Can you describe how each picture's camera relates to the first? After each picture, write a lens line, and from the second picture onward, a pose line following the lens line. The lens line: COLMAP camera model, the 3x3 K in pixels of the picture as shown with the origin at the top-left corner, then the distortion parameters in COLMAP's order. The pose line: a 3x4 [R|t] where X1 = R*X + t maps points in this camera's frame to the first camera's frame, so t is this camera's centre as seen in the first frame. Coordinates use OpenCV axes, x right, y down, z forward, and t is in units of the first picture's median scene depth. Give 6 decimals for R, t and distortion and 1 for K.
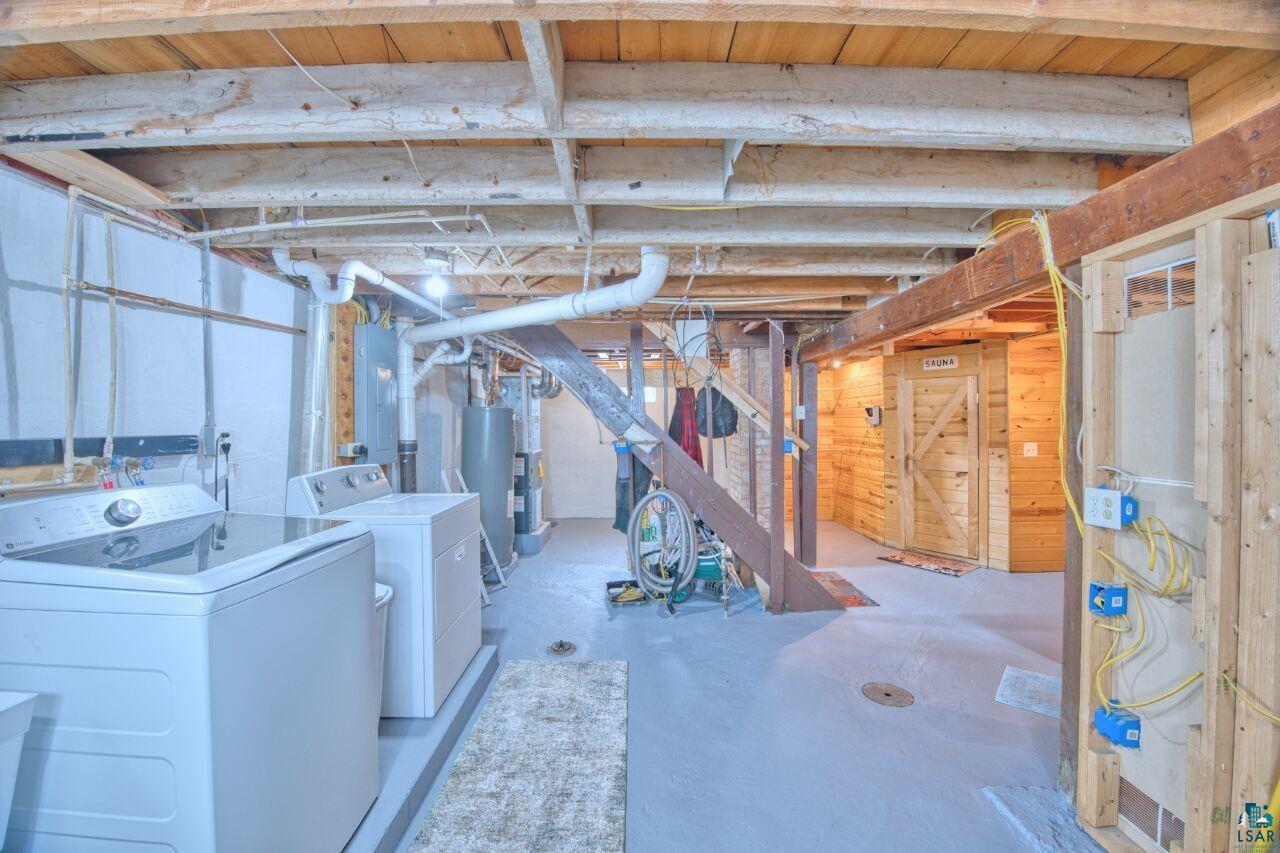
lens RADIAL K [[514.7, 0, 639.3], [0, 514.7, 424.3], [0, 0, 1]] dist [-0.029775, -0.001524]
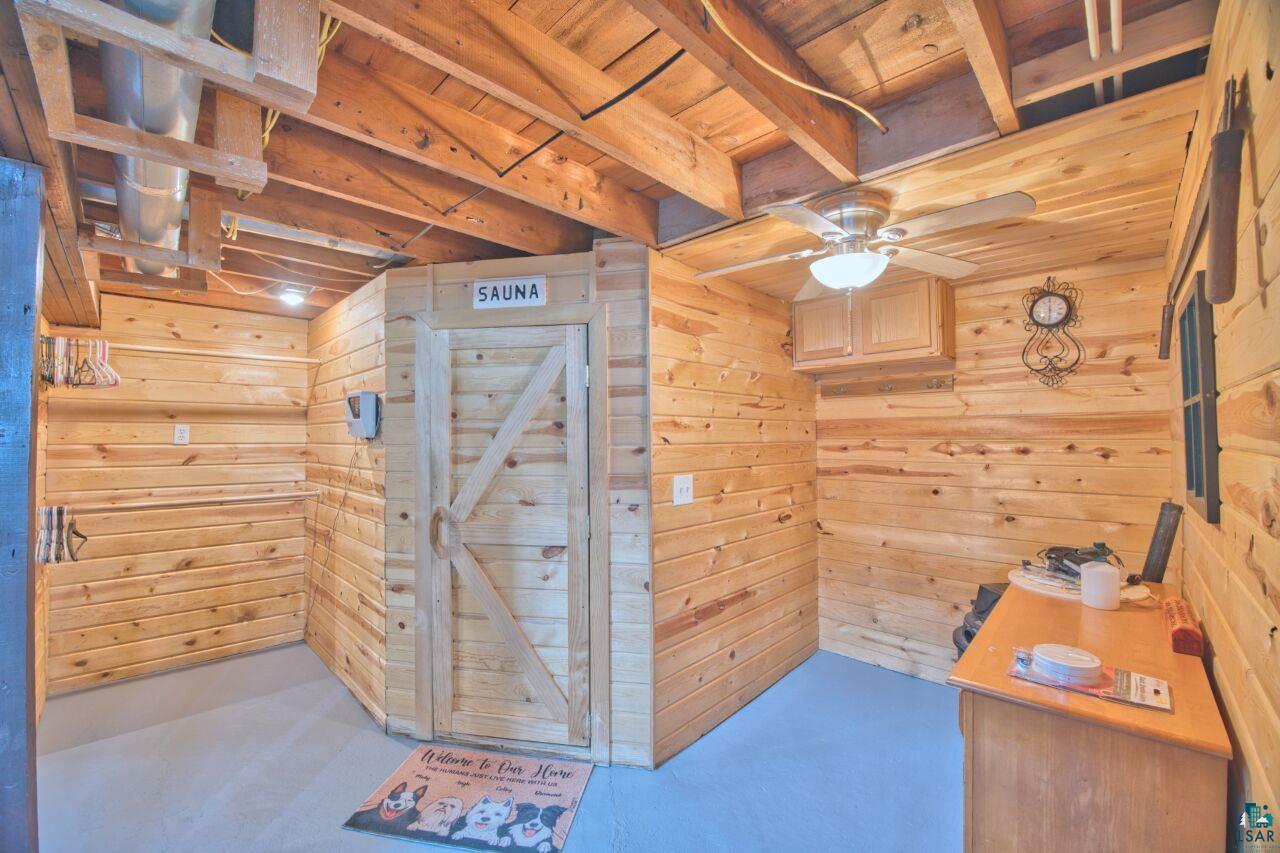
lens RADIAL K [[514.7, 0, 601.0], [0, 514.7, 428.0], [0, 0, 1]] dist [-0.029775, -0.001524]
pose [[0.721311, 0.018707, 0.692359, 0.357398], [0.002301, 0.999565, -0.029405, 0.006208], [-0.692607, 0.022803, 0.720954, 0.652499]]
